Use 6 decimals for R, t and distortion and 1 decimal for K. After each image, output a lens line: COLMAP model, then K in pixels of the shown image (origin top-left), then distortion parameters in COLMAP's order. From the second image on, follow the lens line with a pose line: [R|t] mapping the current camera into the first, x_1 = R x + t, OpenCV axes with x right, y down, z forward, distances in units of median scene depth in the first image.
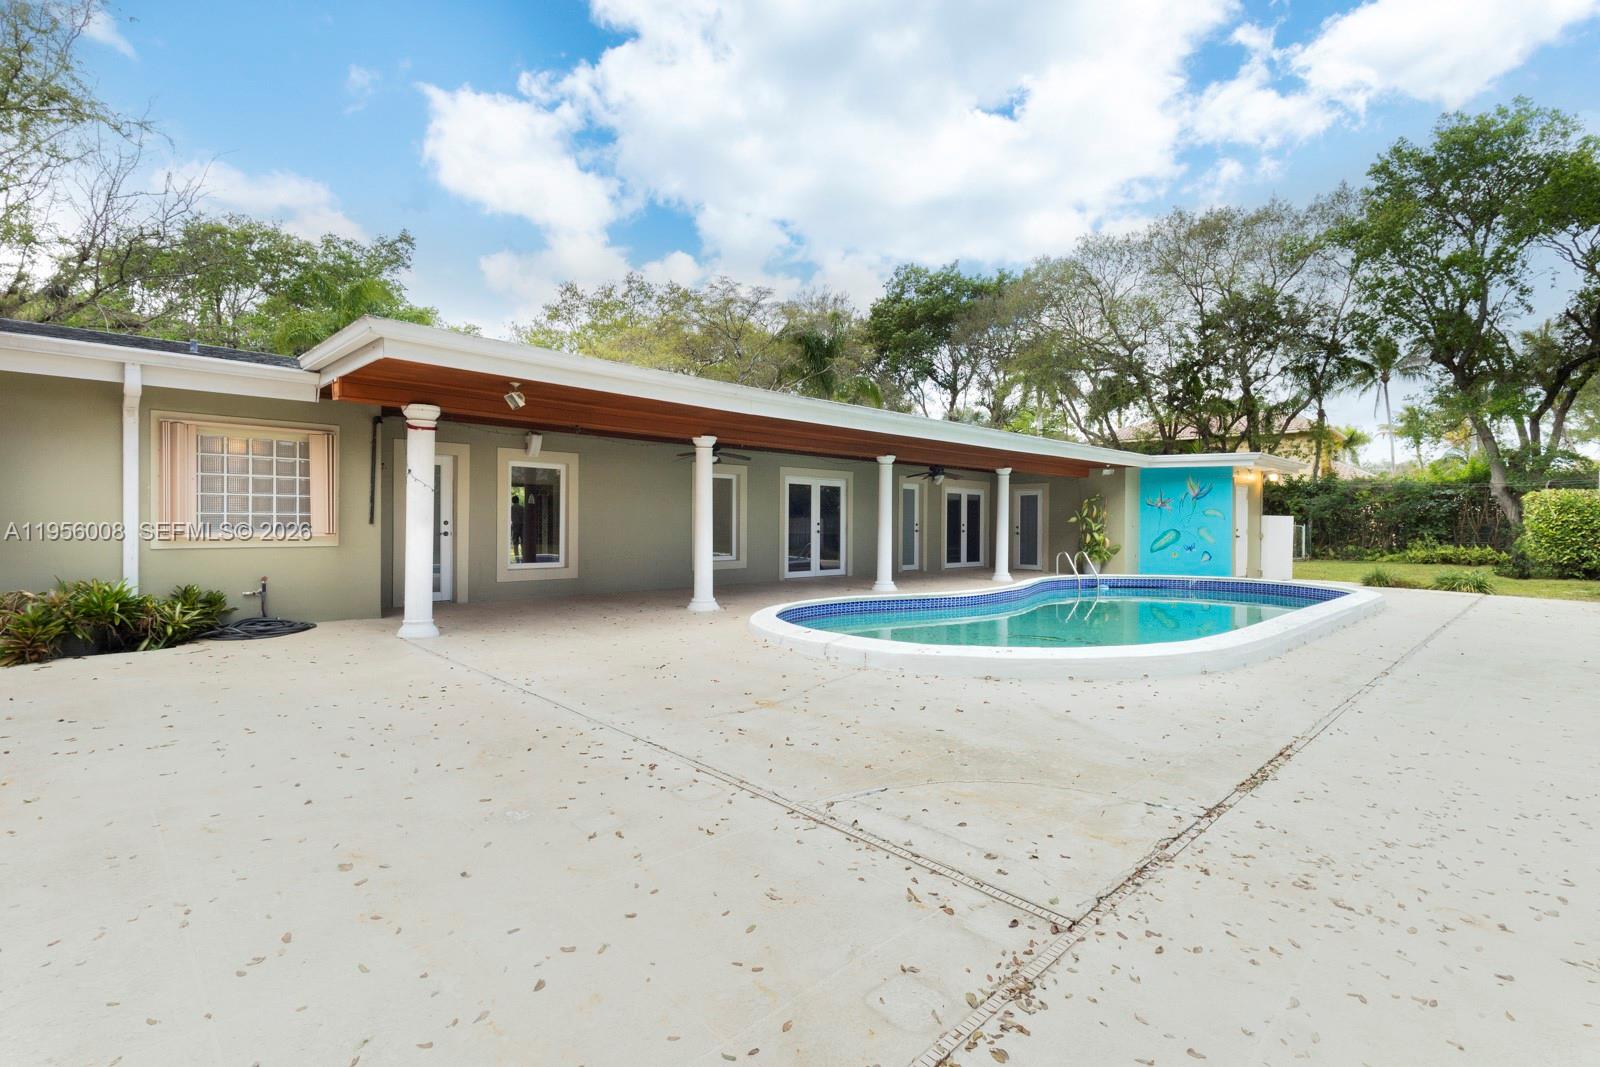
lens RADIAL K [[749.0, 0, 800.8], [0, 749.0, 529.6], [0, 0, 1]] dist [0.012236, -0.000940]
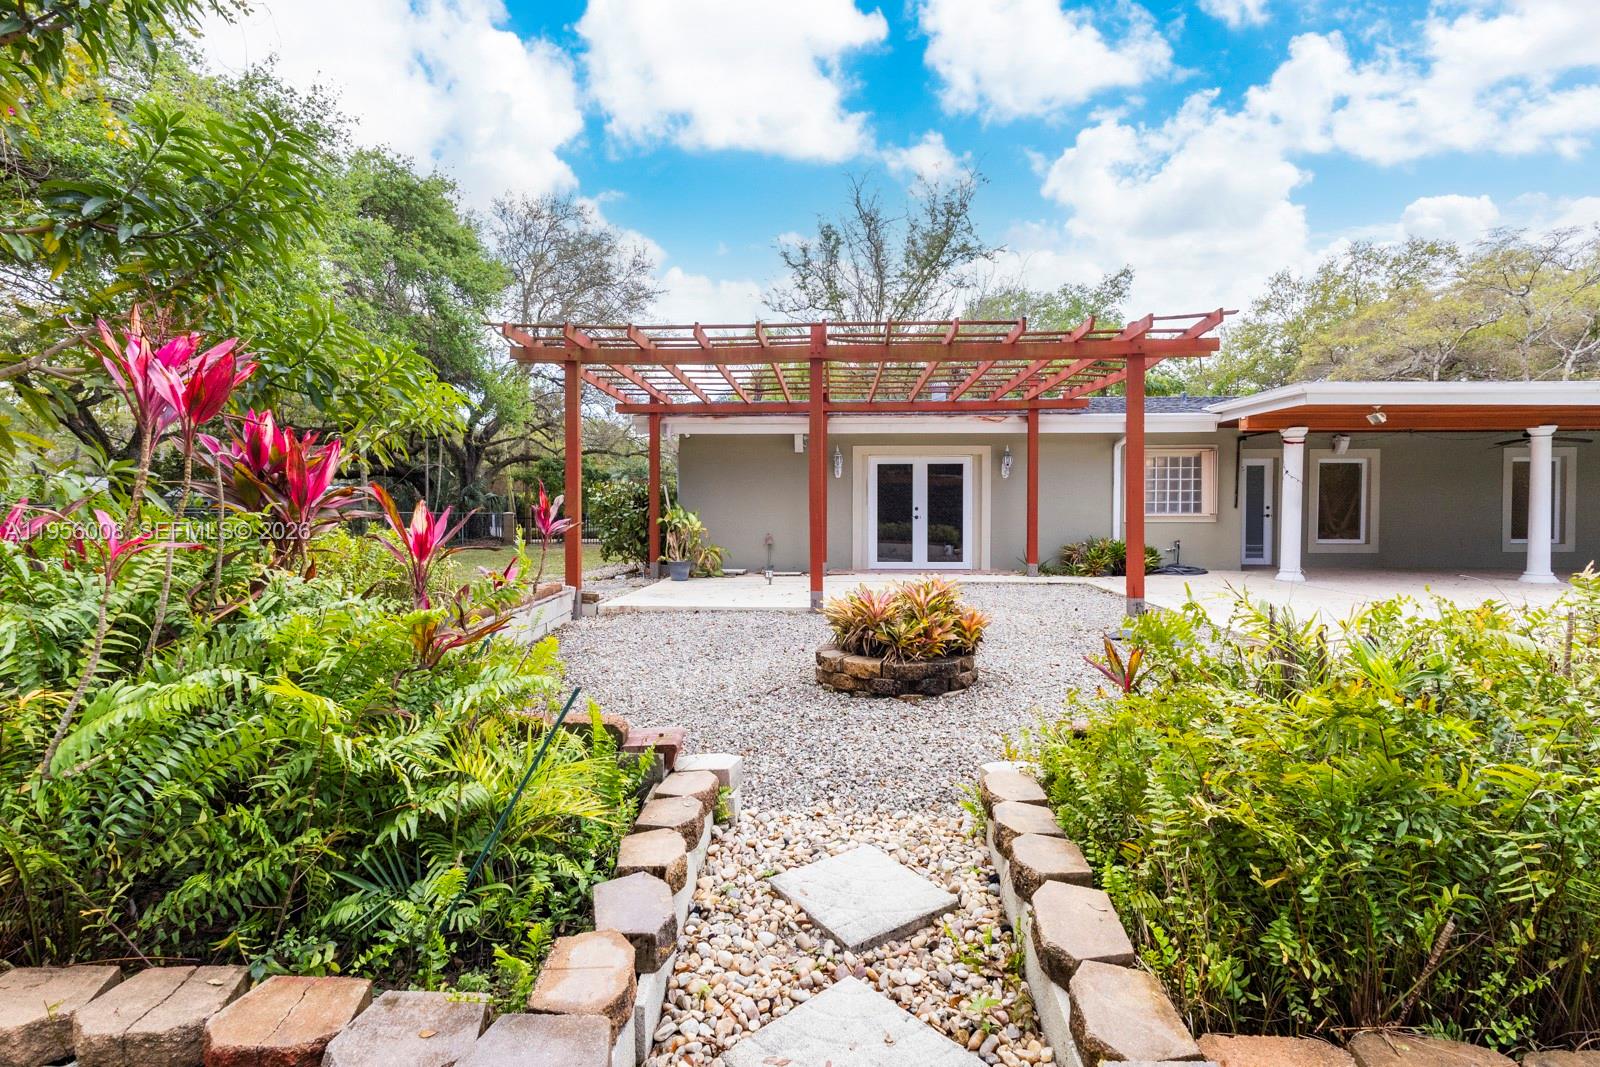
lens RADIAL K [[749.0, 0, 801.1], [0, 749.0, 520.8], [0, 0, 1]] dist [0.012236, -0.000940]
pose [[0.676055, -0.004021, -0.736840, -0.039102], [-0.003410, 0.999957, -0.008586, 0.028682], [0.736843, 0.008317, 0.676013, -0.545642]]
